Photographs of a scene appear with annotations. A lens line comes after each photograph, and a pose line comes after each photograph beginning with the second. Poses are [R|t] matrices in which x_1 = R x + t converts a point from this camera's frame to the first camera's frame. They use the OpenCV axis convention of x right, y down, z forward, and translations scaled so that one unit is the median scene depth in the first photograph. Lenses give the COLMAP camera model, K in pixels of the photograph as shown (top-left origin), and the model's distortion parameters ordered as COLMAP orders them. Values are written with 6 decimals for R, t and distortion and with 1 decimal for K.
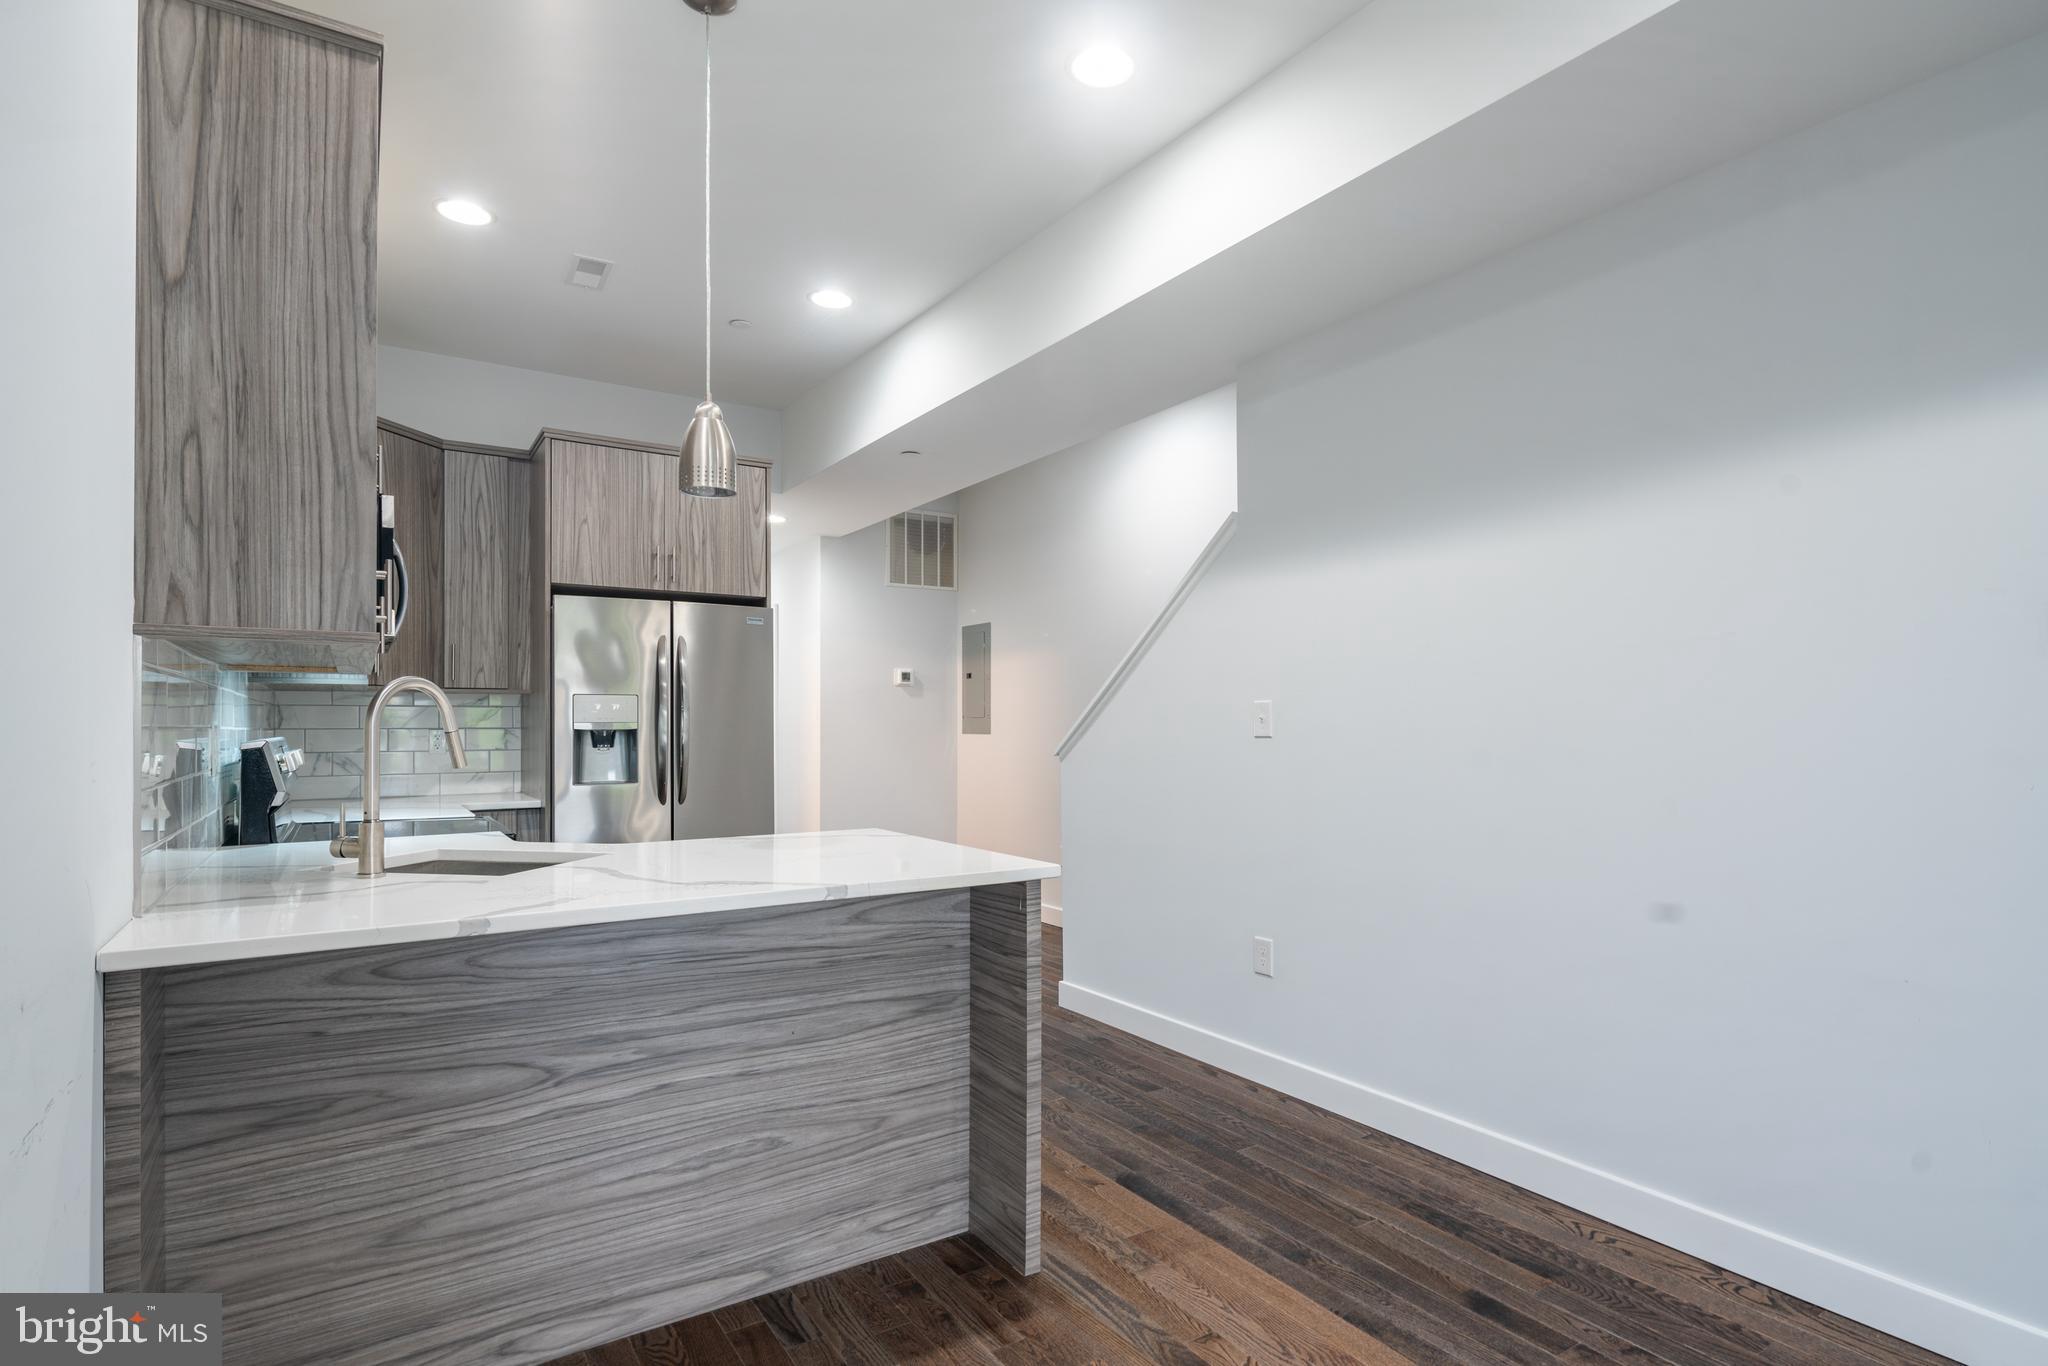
lens RADIAL K [[1018.3, 0, 1050.1], [0, 1018.3, 716.4], [0, 0, 1]] dist [-0.000675, -0.001076]
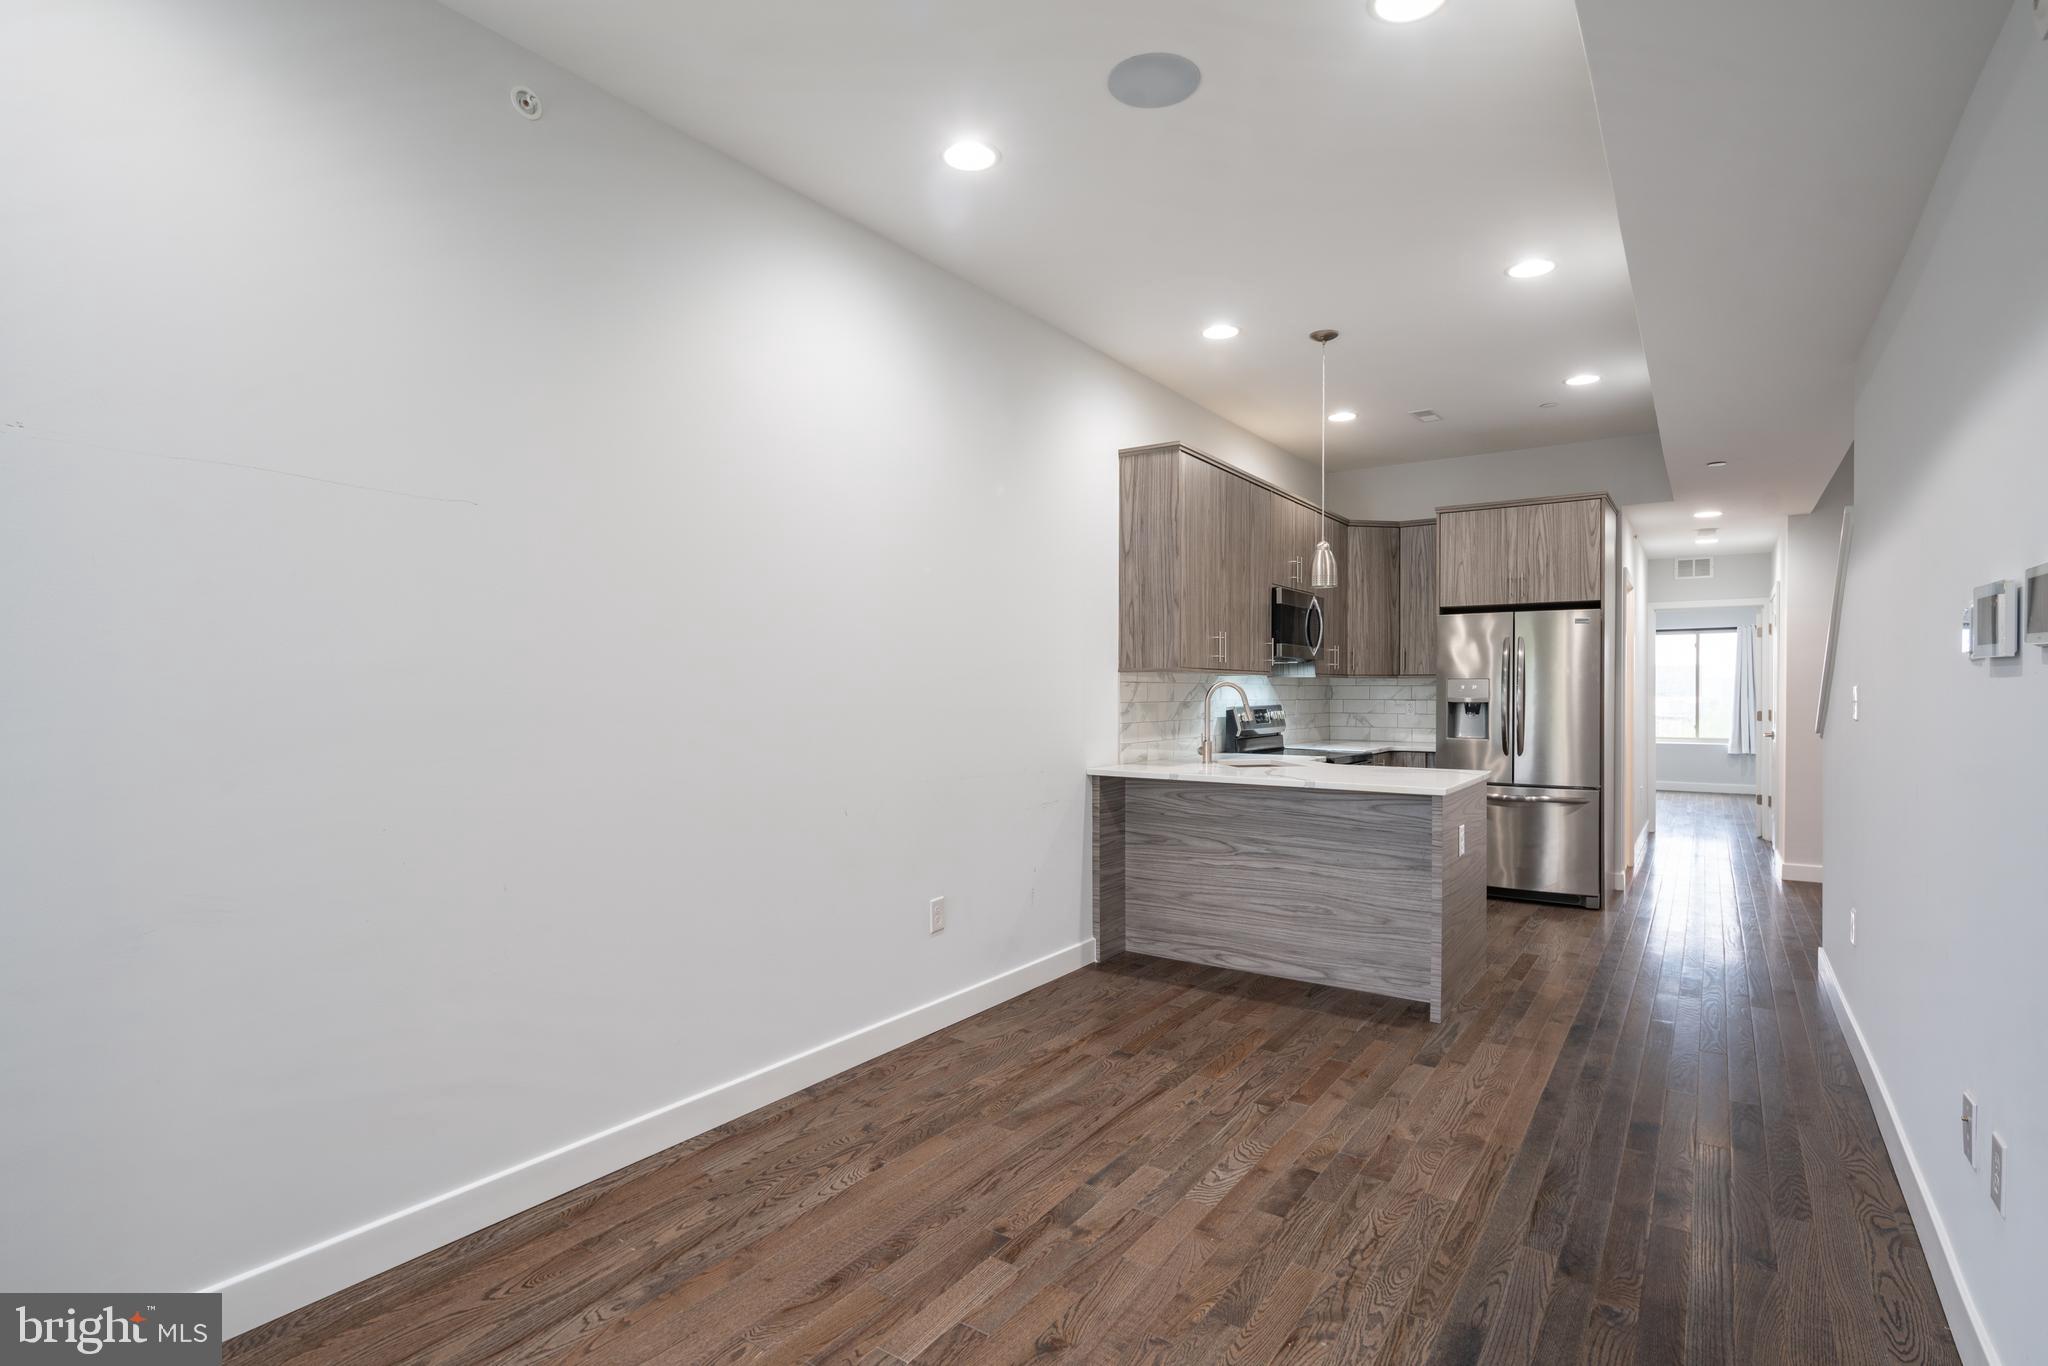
lens RADIAL K [[1018.3, 0, 1050.1], [0, 1018.3, 716.4], [0, 0, 1]] dist [-0.000675, -0.001076]
pose [[0.388114, 0.026560, -0.921228, 1.142760], [0.005465, 0.999501, 0.031119, -0.027493], [0.921595, -0.017113, 0.387775, -0.234673]]
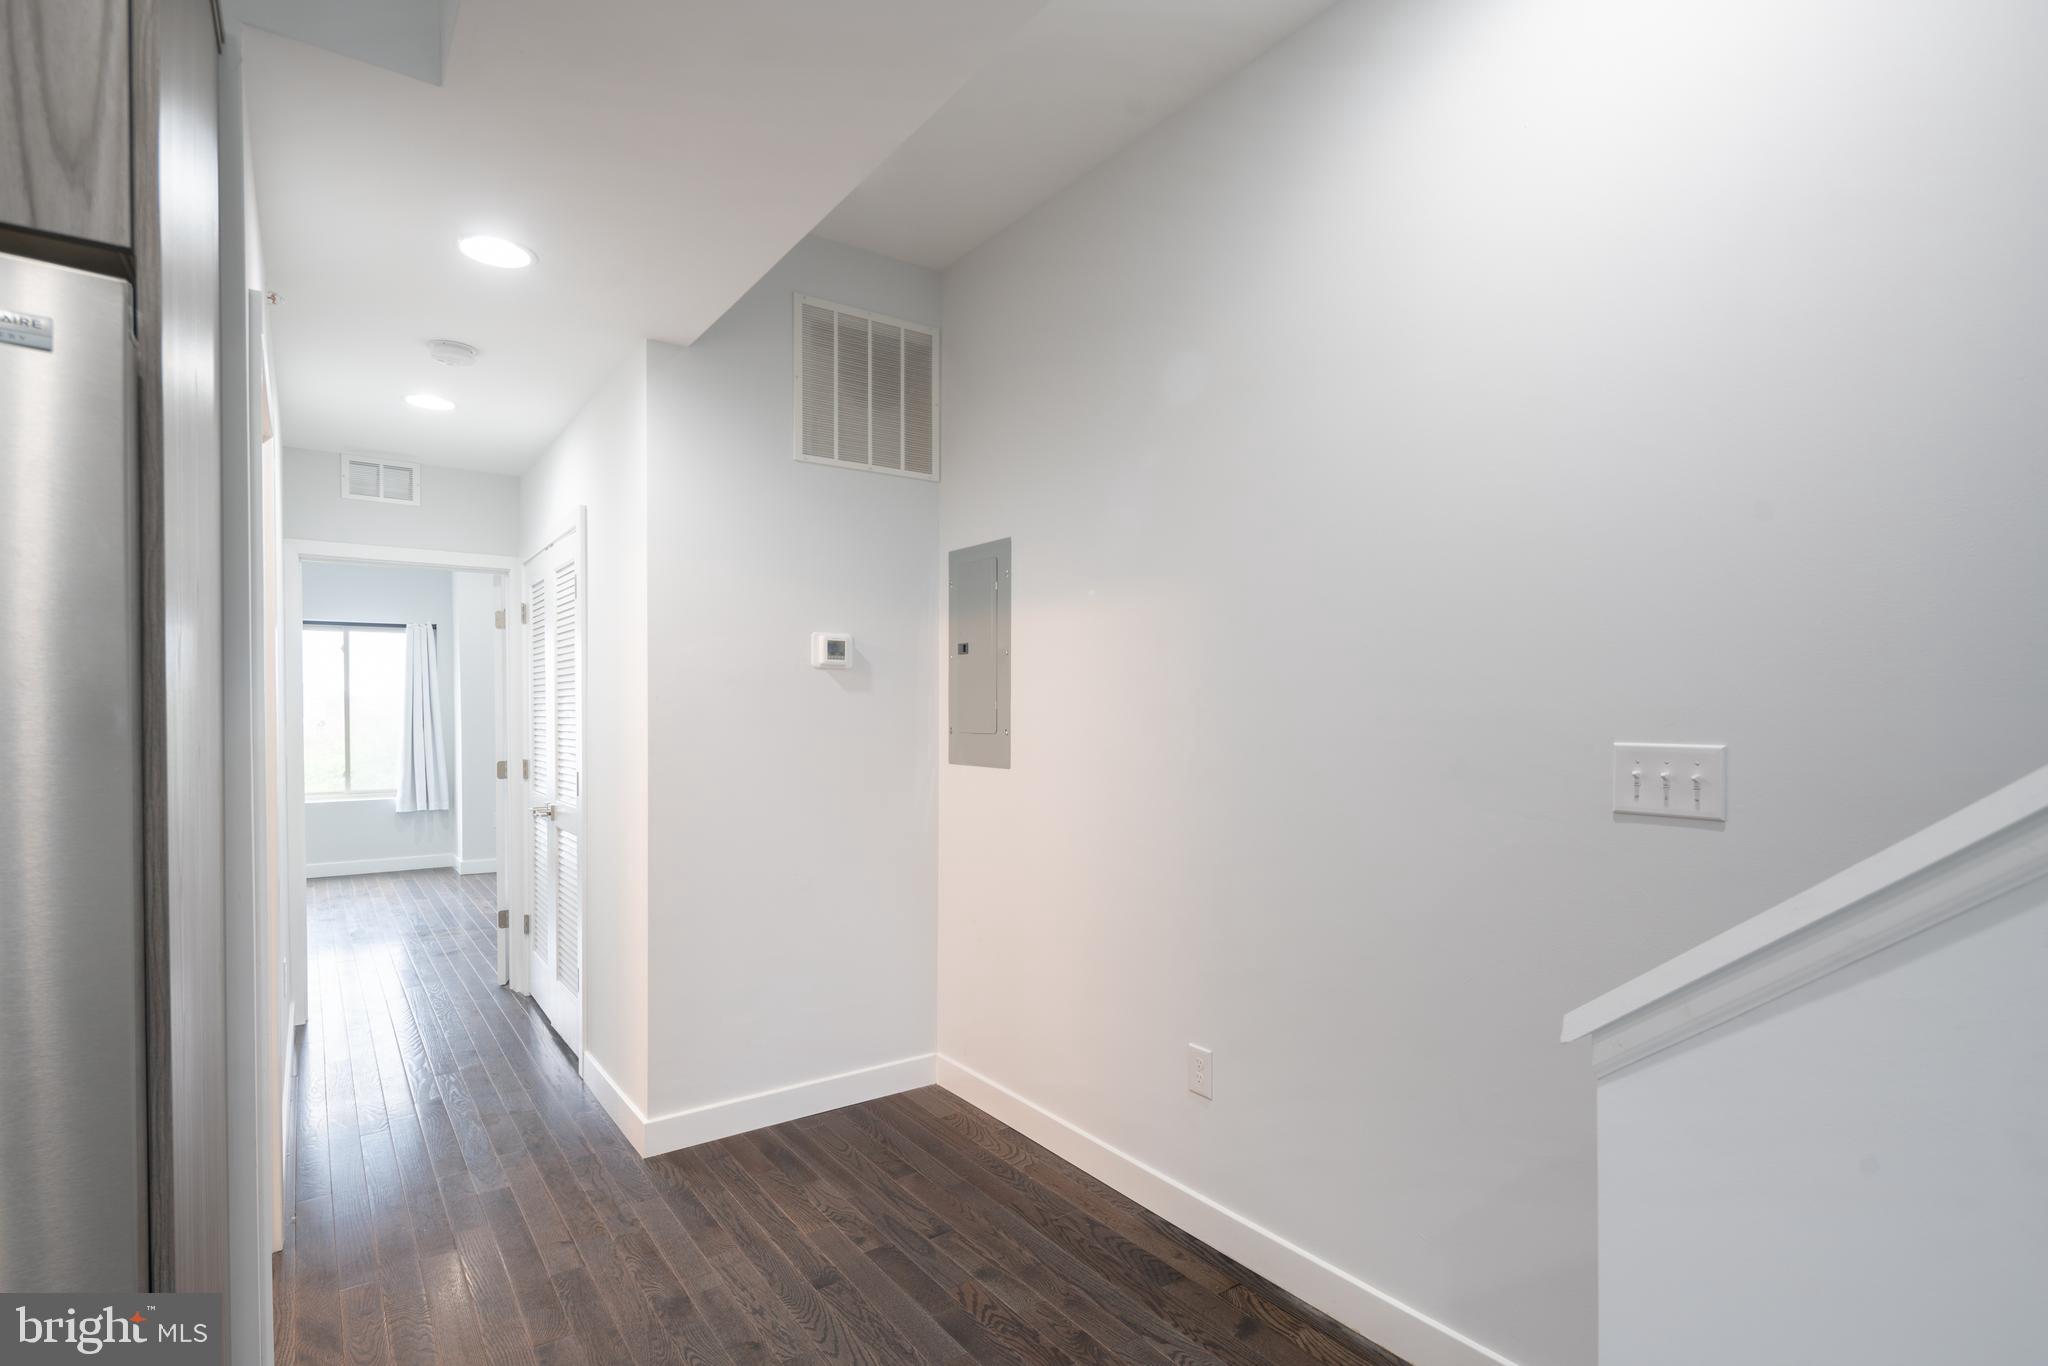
lens RADIAL K [[1001.4, 0, 1024.6], [0, 1001.4, 708.3], [0, 0, 1]] dist [0.001213, -0.000090]
pose [[0.999710, 0.001500, 0.024038, -0.171543], [-0.001655, 0.999978, 0.006432, -0.038160], [-0.024028, -0.006470, 0.999690, 1.418622]]
